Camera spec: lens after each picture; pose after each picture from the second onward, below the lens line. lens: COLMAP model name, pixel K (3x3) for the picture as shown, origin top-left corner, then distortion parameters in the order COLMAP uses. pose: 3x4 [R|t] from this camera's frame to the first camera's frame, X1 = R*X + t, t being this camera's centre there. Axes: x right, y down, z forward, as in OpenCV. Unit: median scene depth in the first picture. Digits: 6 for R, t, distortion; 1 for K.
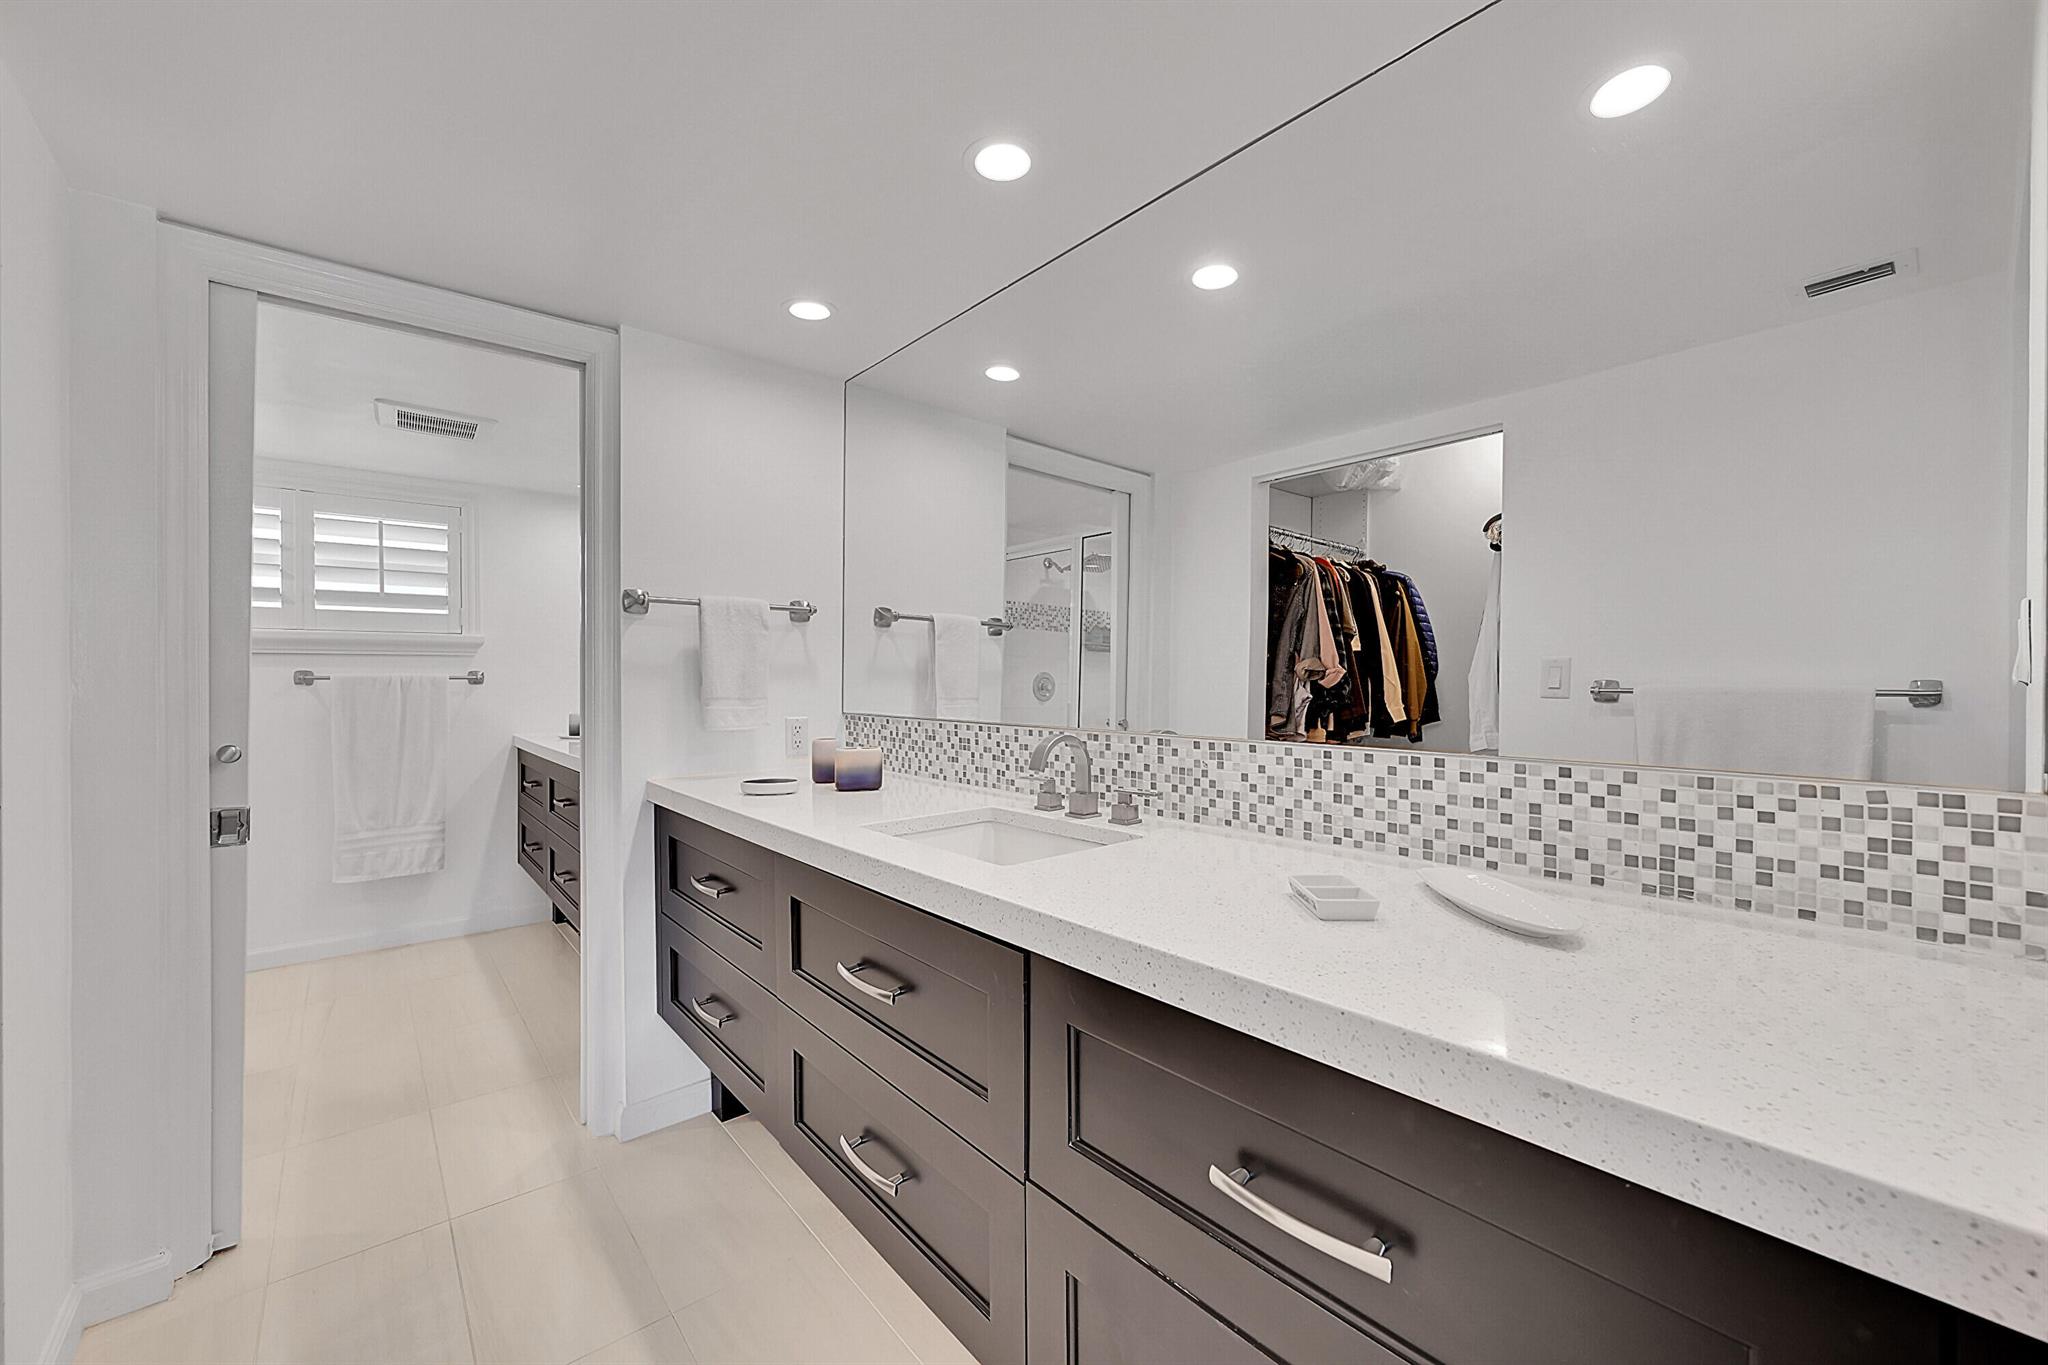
lens RADIAL K [[807.6, 0, 1021.2], [0, 807.6, 683.8], [0, 0, 1]] dist [-0.002495, 0.000989]
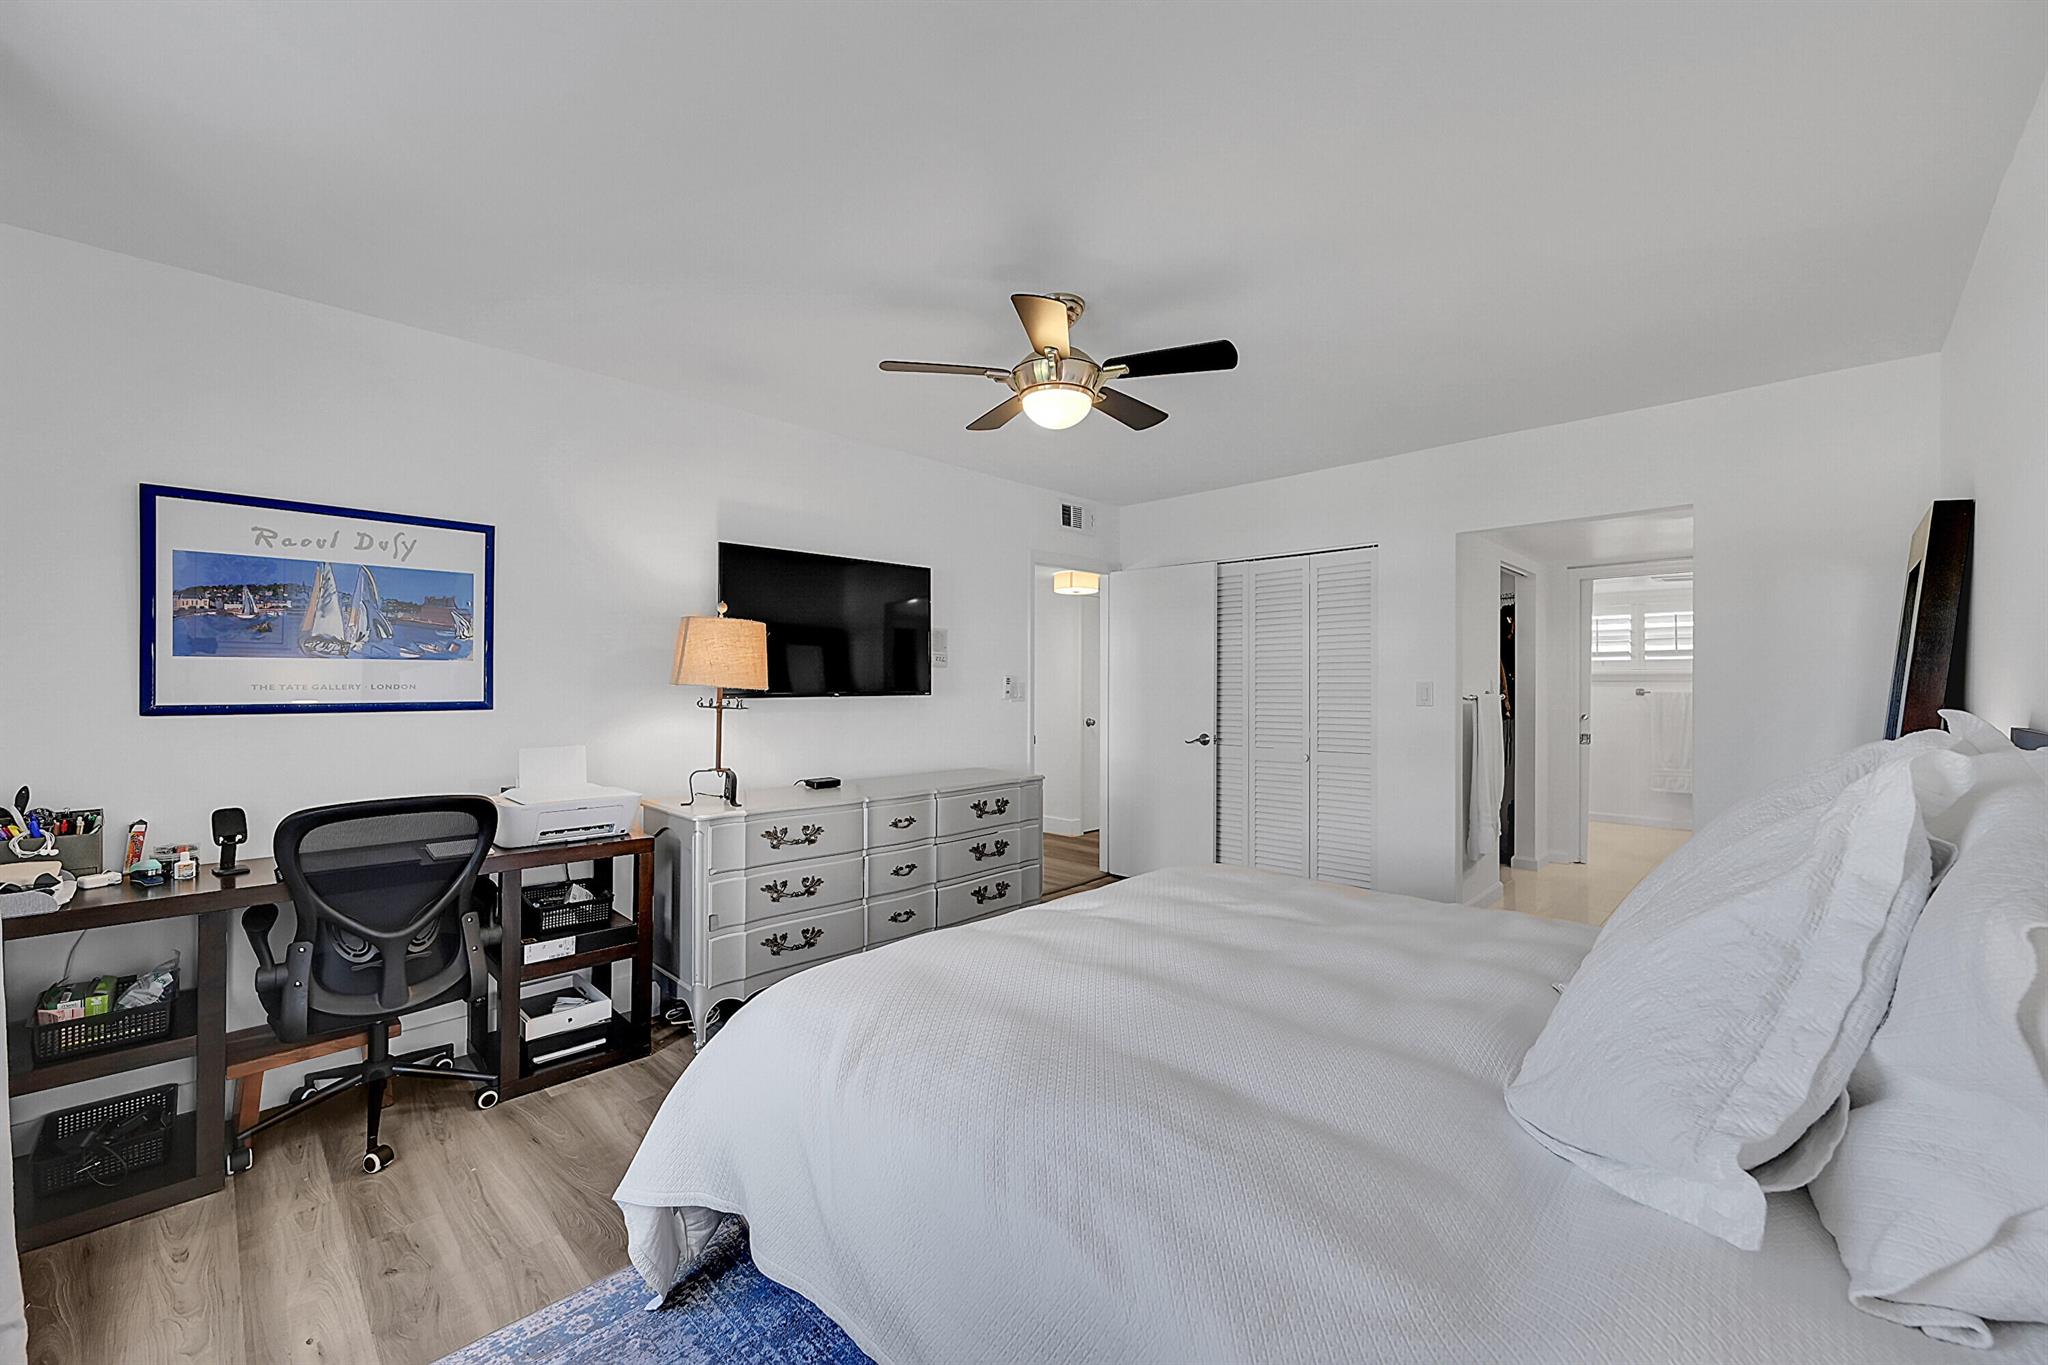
lens RADIAL K [[807.6, 0, 1021.2], [0, 807.6, 683.8], [0, 0, 1]] dist [-0.002495, 0.000989]
pose [[0.097069, -0.003816, -0.995270, 1.074206], [-0.006985, 0.999965, -0.004515, -0.008539], [0.995253, 0.007390, 0.097039, -0.834946]]
